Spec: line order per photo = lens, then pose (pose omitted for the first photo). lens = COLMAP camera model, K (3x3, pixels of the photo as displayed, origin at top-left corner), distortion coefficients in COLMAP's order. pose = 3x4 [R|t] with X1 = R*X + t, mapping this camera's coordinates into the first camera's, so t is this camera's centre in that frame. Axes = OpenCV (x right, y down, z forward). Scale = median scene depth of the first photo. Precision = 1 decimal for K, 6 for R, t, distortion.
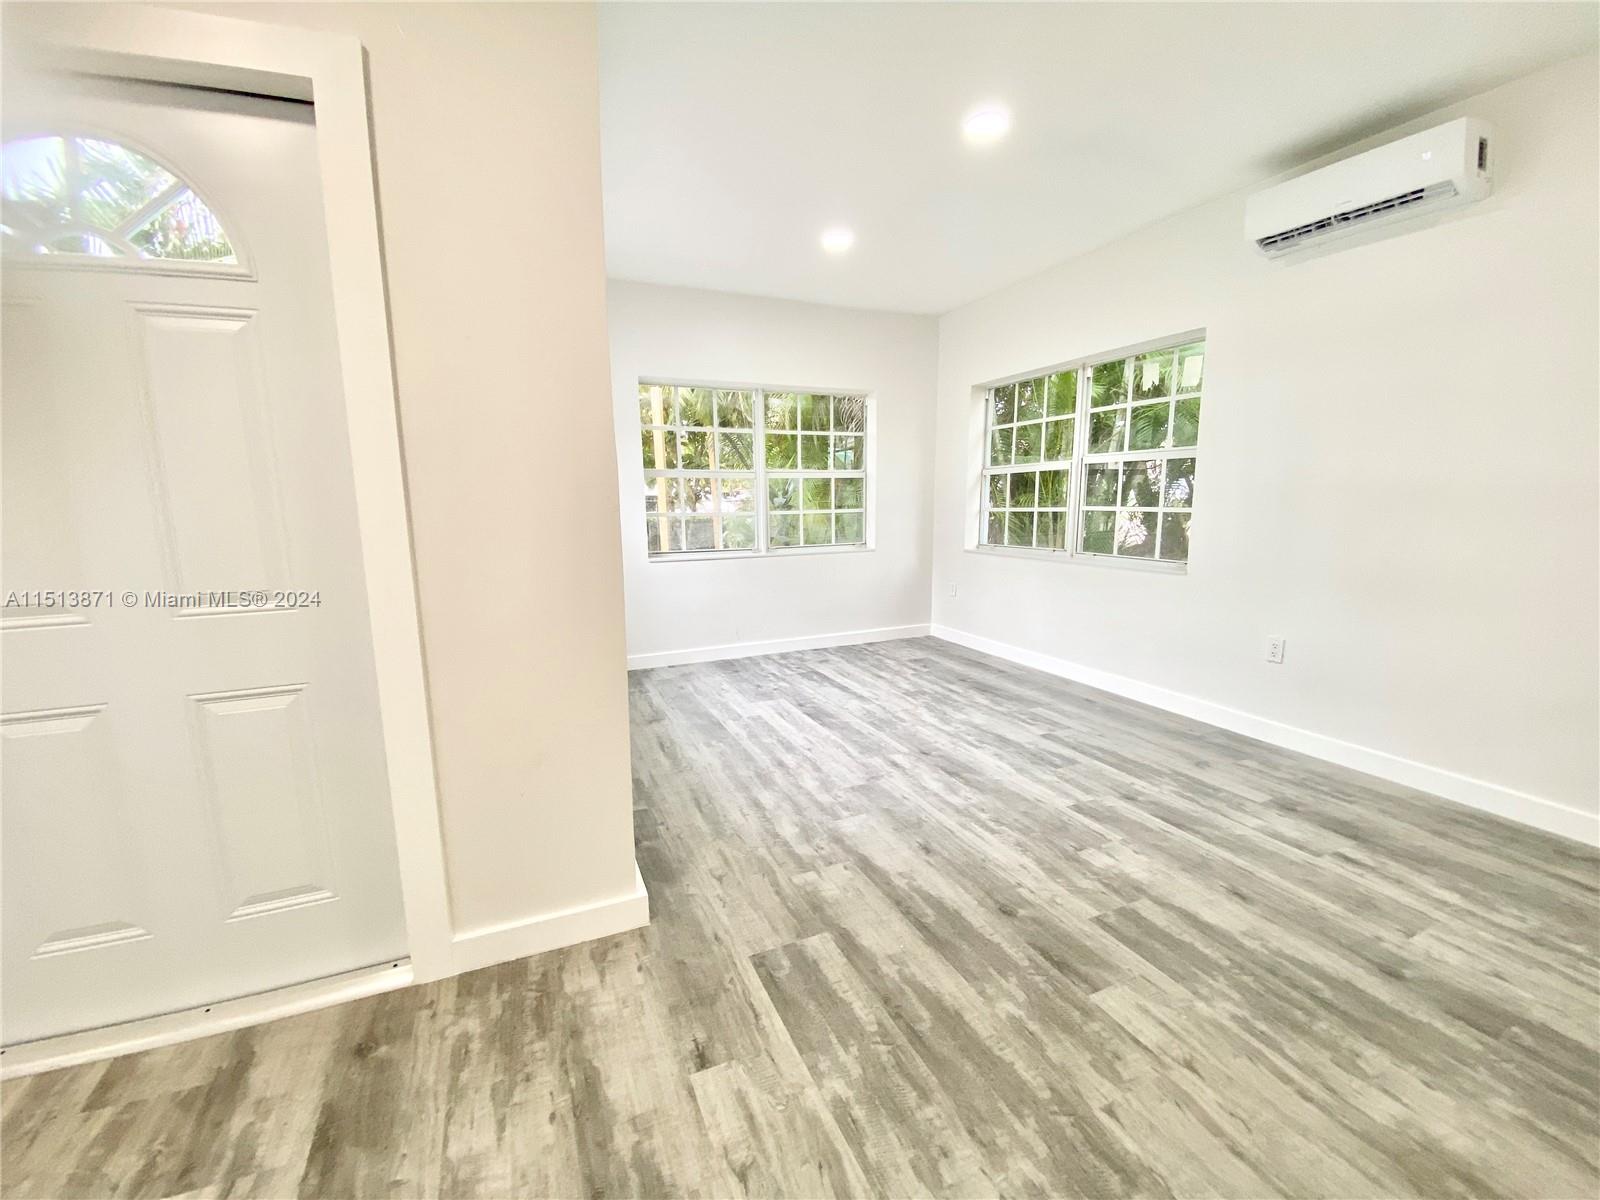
lens RADIAL K [[652.1, 0, 798.0], [0, 652.1, 602.8], [0, 0, 1]] dist [-0.003423, -0.008657]
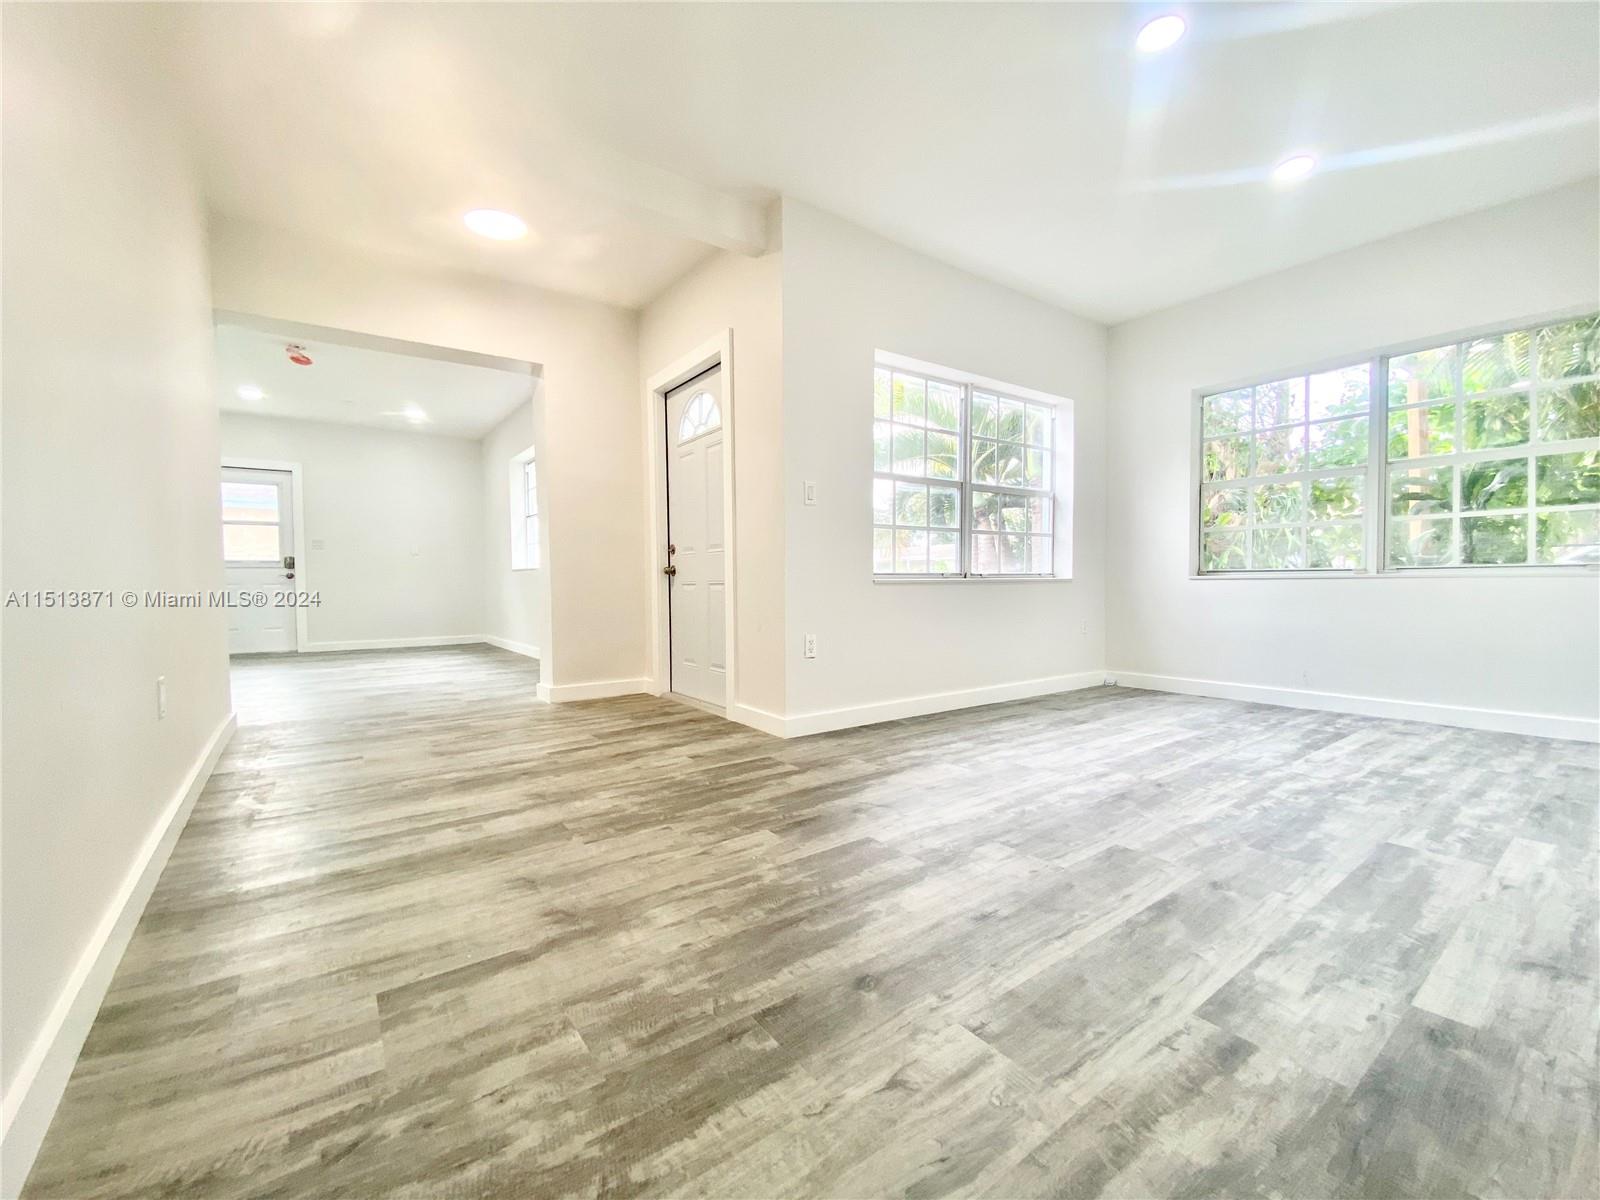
lens RADIAL K [[652.1, 0, 788.2], [0, 652.1, 599.4], [0, 0, 1]] dist [-0.003423, -0.008657]
pose [[0.194659, 0.026430, -0.980515, 1.277519], [-0.157163, 0.987562, -0.004582, 0.121366], [0.968198, 0.154992, 0.196391, 0.544455]]
